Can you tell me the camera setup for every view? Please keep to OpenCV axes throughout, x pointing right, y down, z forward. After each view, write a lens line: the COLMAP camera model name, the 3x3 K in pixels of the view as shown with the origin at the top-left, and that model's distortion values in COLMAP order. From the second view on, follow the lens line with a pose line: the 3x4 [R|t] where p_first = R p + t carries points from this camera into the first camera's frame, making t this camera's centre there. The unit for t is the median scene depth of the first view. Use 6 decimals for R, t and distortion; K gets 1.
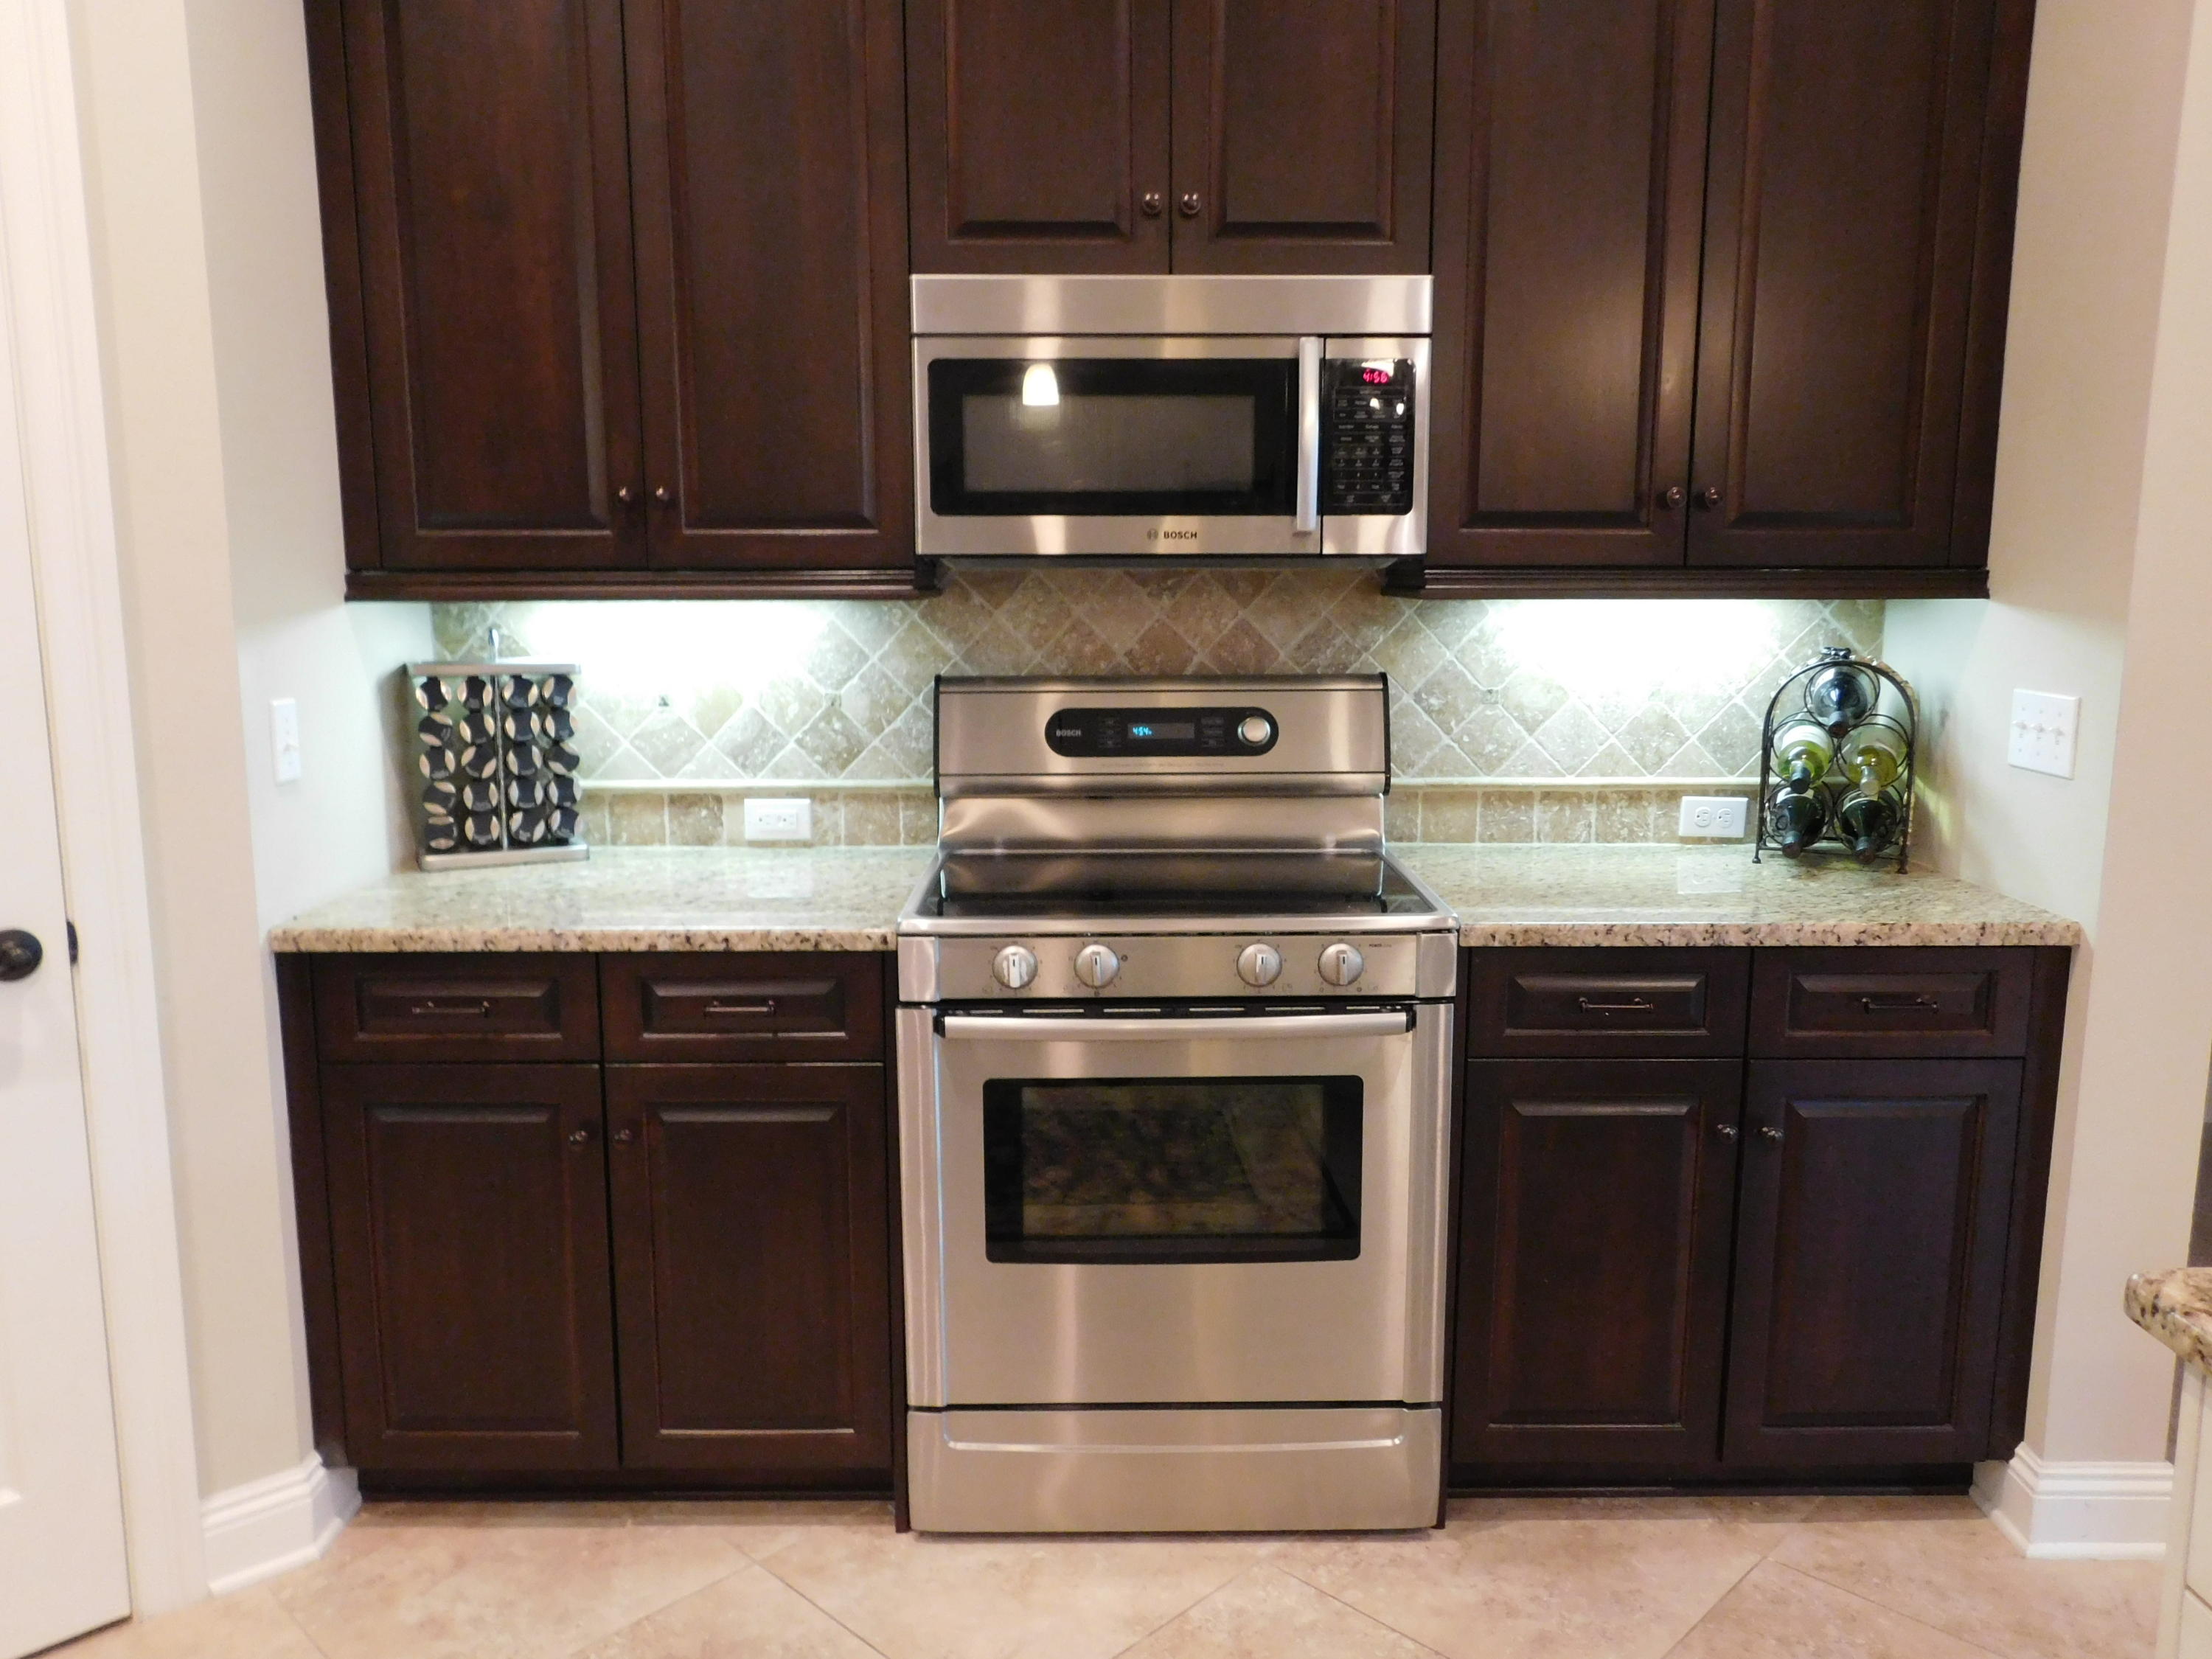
lens RADIAL K [[1646.0, 0, 1104.3], [0, 1646.0, 824.2], [0, 0, 1]] dist [-0.001110, 0.000456]
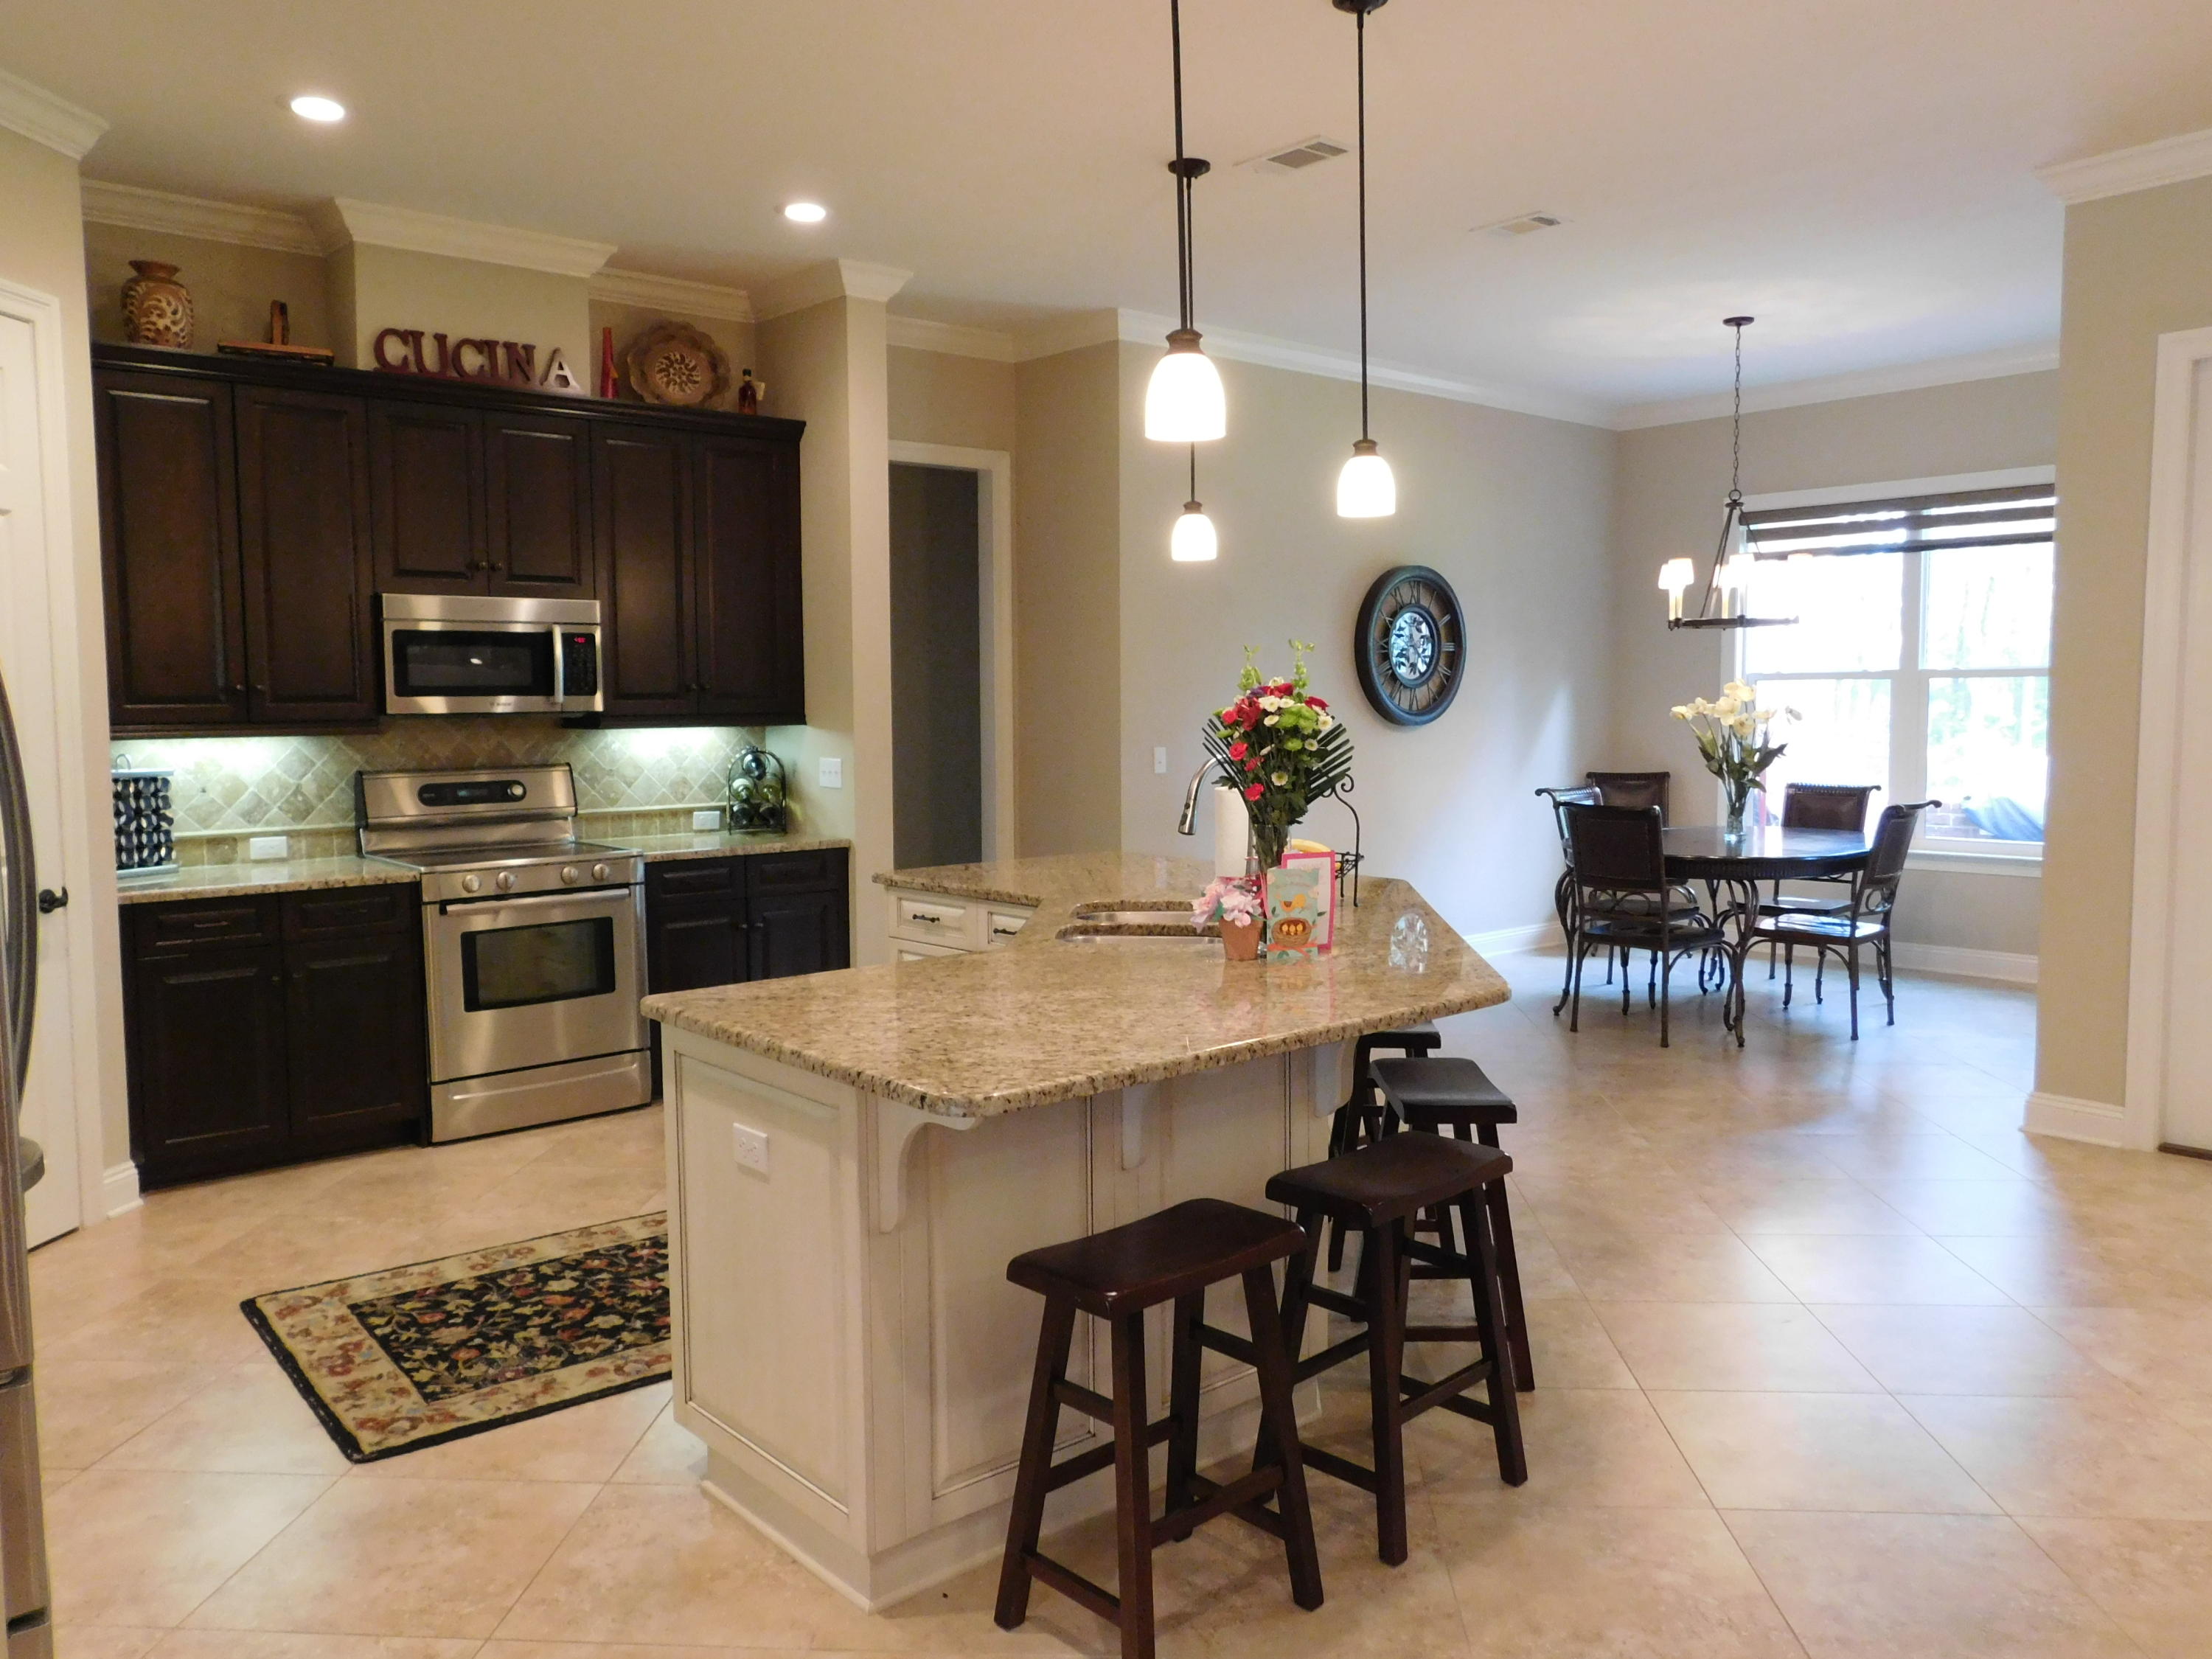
lens RADIAL K [[1646.0, 0, 1104.3], [0, 1646.0, 825.8], [0, 0, 1]] dist [-0.001110, 0.000456]
pose [[0.755578, -0.057353, 0.652543, -0.761330], [0.106261, 0.993697, -0.035702, 0.153813], [-0.646382, 0.096315, 0.756910, -1.178224]]
